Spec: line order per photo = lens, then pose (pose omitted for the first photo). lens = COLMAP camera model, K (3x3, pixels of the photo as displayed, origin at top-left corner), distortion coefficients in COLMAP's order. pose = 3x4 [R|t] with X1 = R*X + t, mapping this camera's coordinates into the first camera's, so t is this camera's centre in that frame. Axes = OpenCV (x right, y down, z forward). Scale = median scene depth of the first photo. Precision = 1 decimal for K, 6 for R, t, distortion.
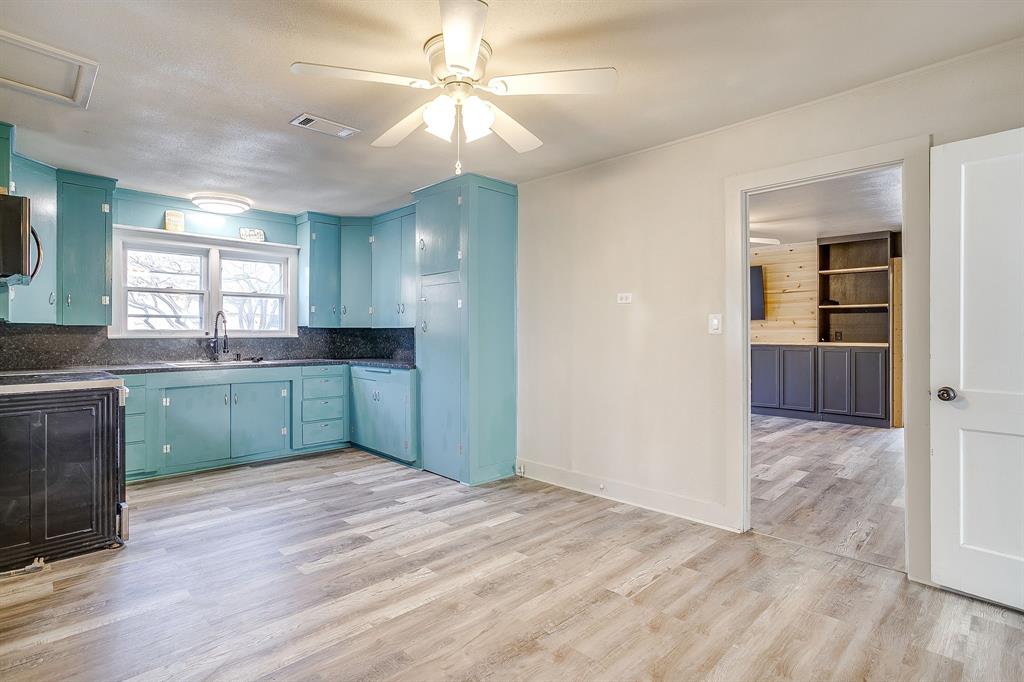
lens RADIAL K [[499.7, 0, 510.8], [0, 499.7, 330.3], [0, 0, 1]] dist [-0.063207, 0.031655]
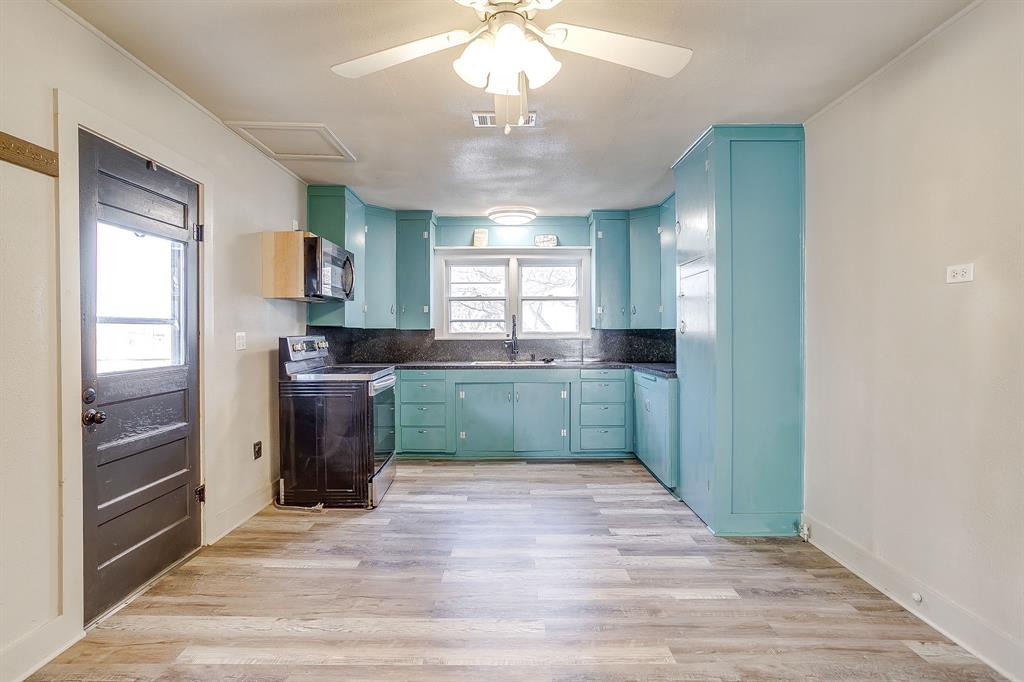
lens RADIAL K [[509.4, 0, 515.3], [0, 509.4, 333.9], [0, 0, 1]] dist [-0.060940, 0.035569]
pose [[0.712376, -0.001778, -0.701795, 0.230585], [0.007134, 0.999963, 0.004709, -0.002612], [0.701761, -0.008361, 0.712363, 0.223952]]
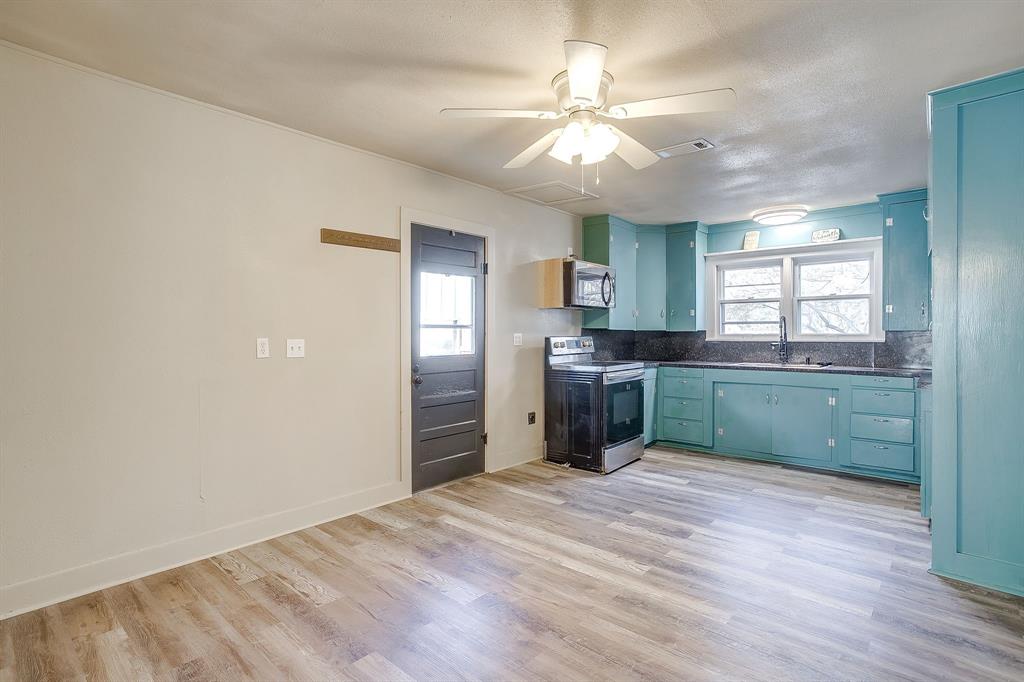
lens RADIAL K [[509.4, 0, 515.3], [0, 509.4, 333.9], [0, 0, 1]] dist [-0.060940, 0.035569]
pose [[0.075519, -0.002026, -0.997142, 0.509270], [0.003824, 0.999991, -0.001743, -0.001492], [0.997137, -0.003682, 0.075526, 0.385983]]
